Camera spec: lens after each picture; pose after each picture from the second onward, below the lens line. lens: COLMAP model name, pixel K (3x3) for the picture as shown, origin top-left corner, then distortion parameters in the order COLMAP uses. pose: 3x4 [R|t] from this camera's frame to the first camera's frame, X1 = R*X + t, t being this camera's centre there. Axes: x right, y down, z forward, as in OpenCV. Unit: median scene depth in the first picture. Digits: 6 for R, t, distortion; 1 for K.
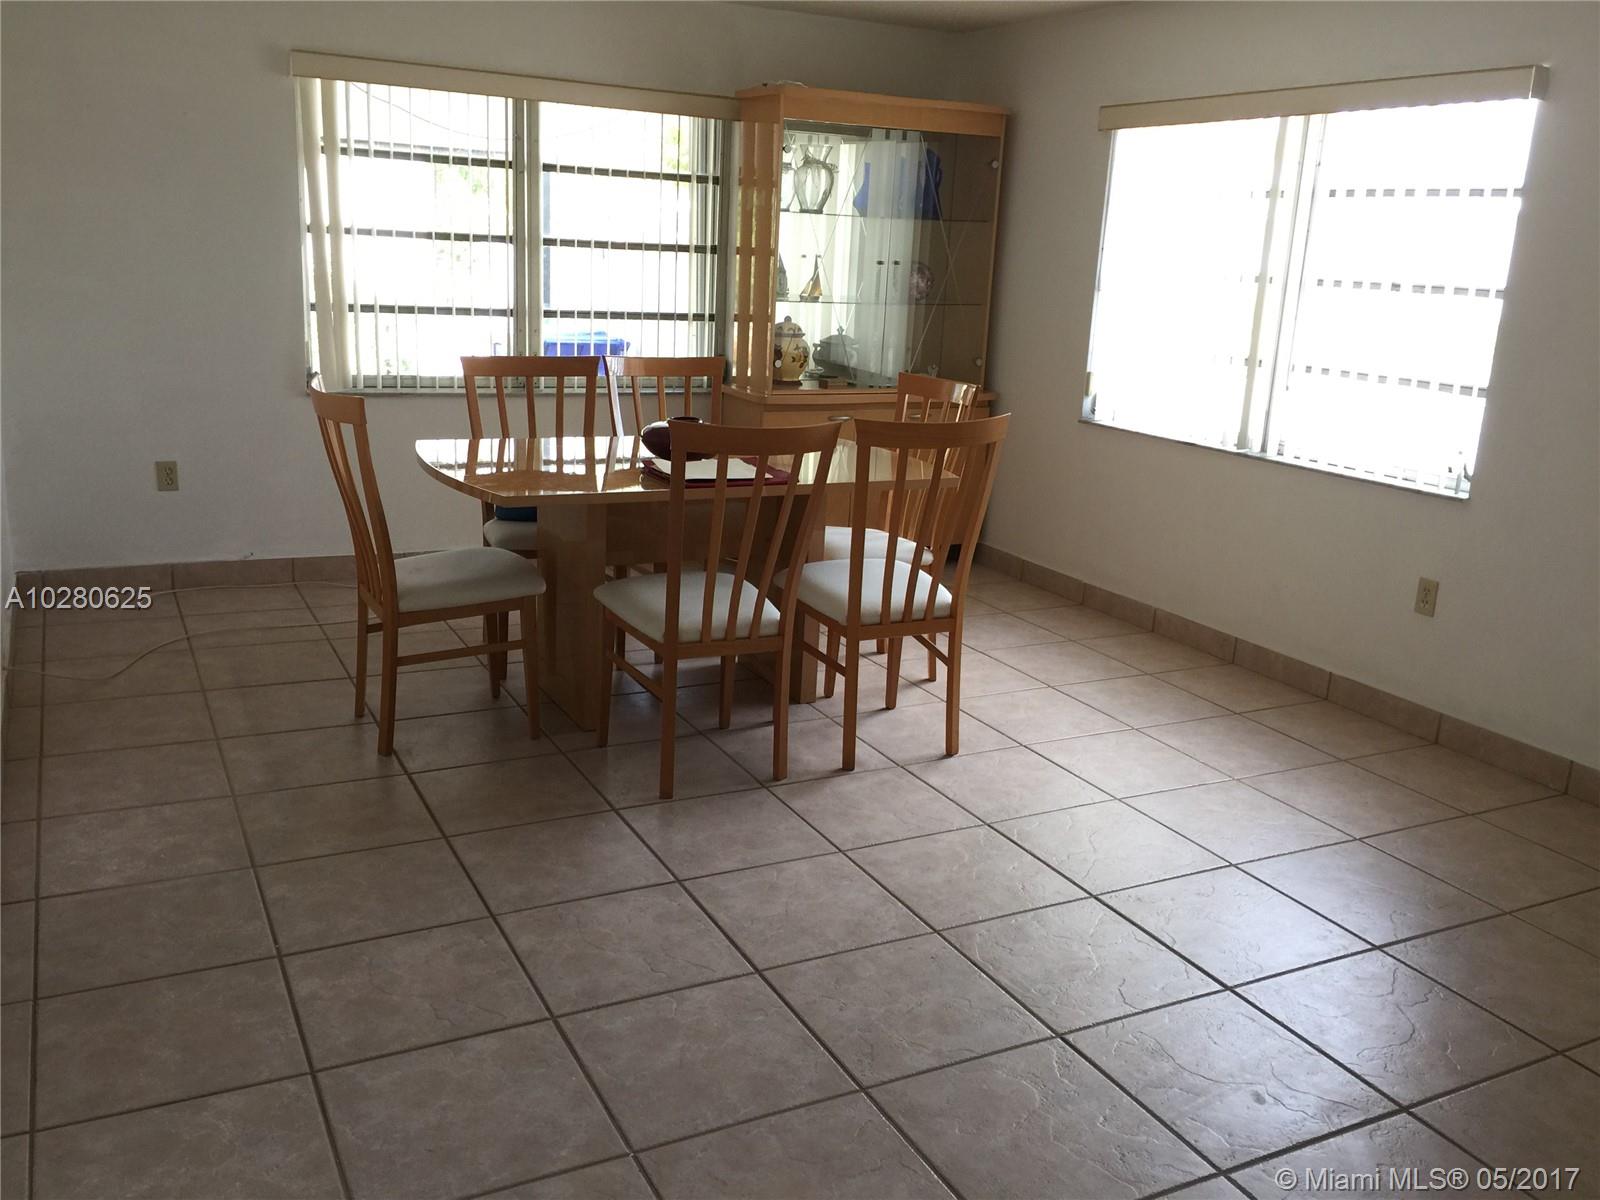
lens RADIAL K [[1367.6, 0, 800.0], [0, 1367.6, 600.0], [0, 0, 1]] dist [0.014779, 0.009368]
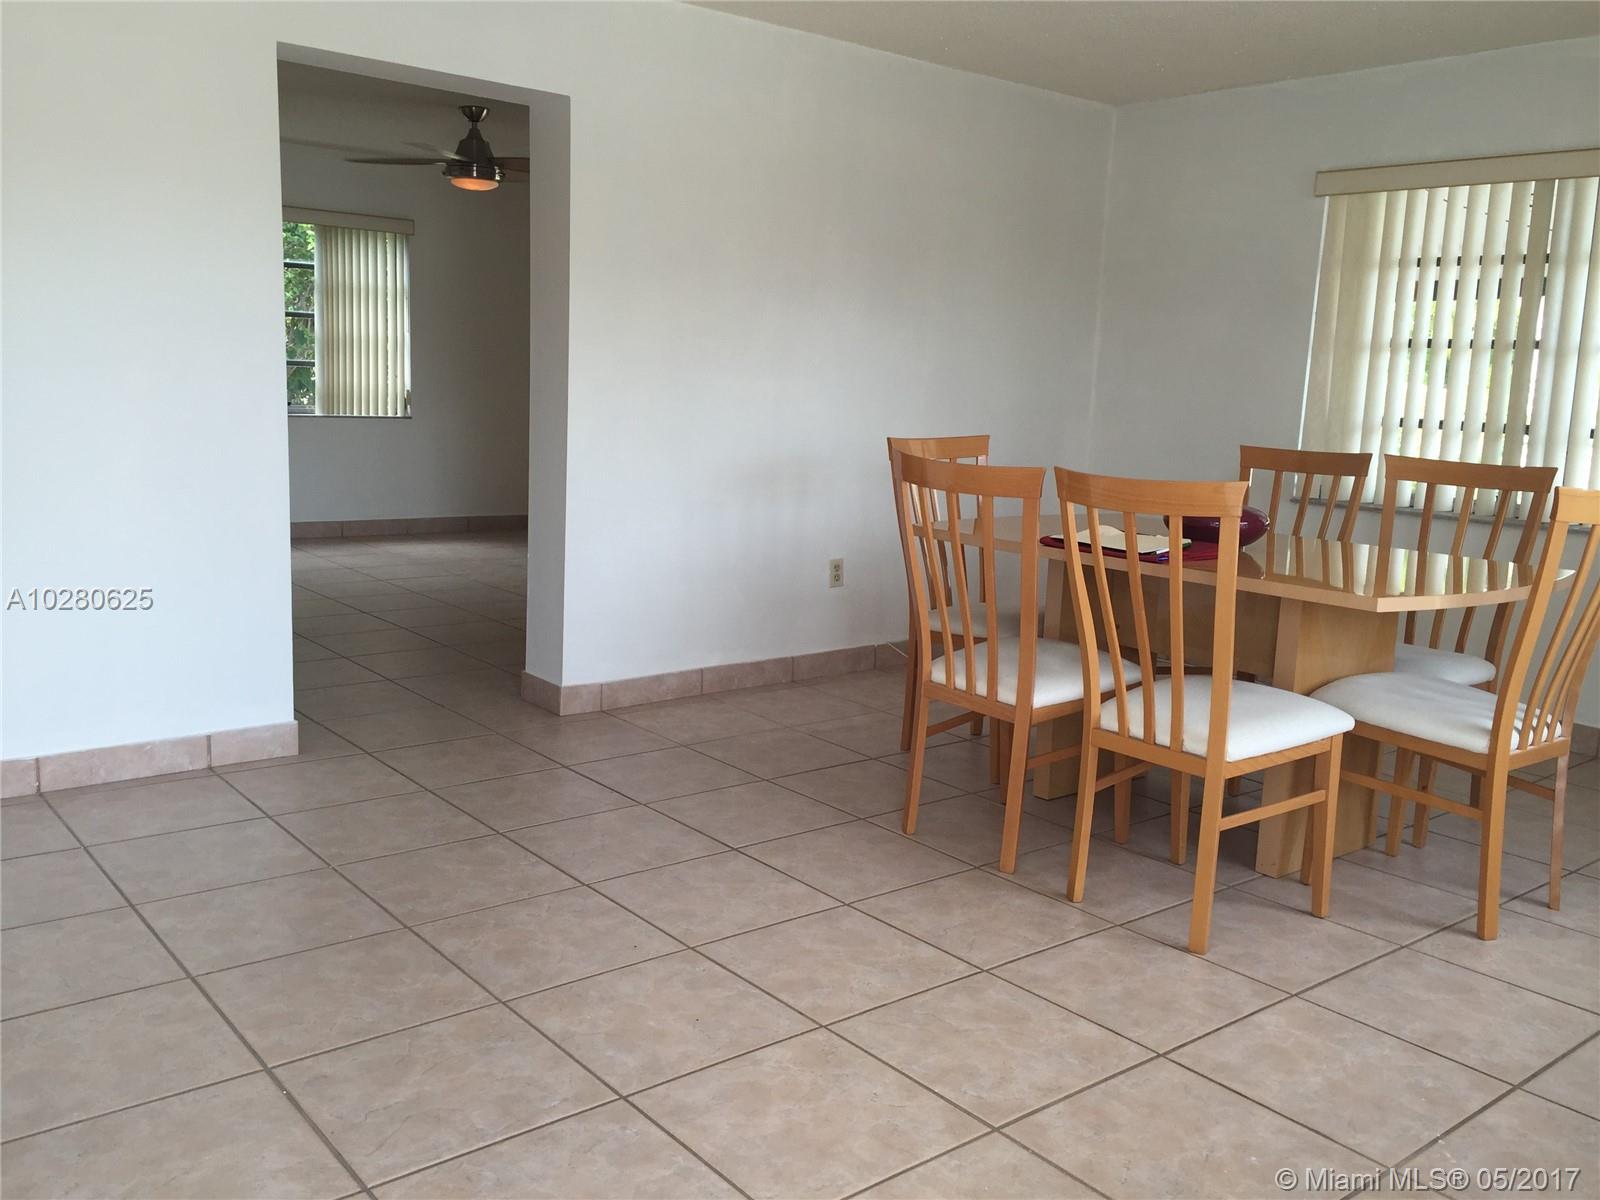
lens RADIAL K [[1367.6, 0, 800.0], [0, 1367.6, 600.0], [0, 0, 1]] dist [0.014779, 0.009368]
pose [[0.204044, 0.121723, -0.971365, 0.966145], [-0.281738, 0.957562, 0.060812, -0.066299], [0.937545, 0.261262, 0.229679, 0.753794]]
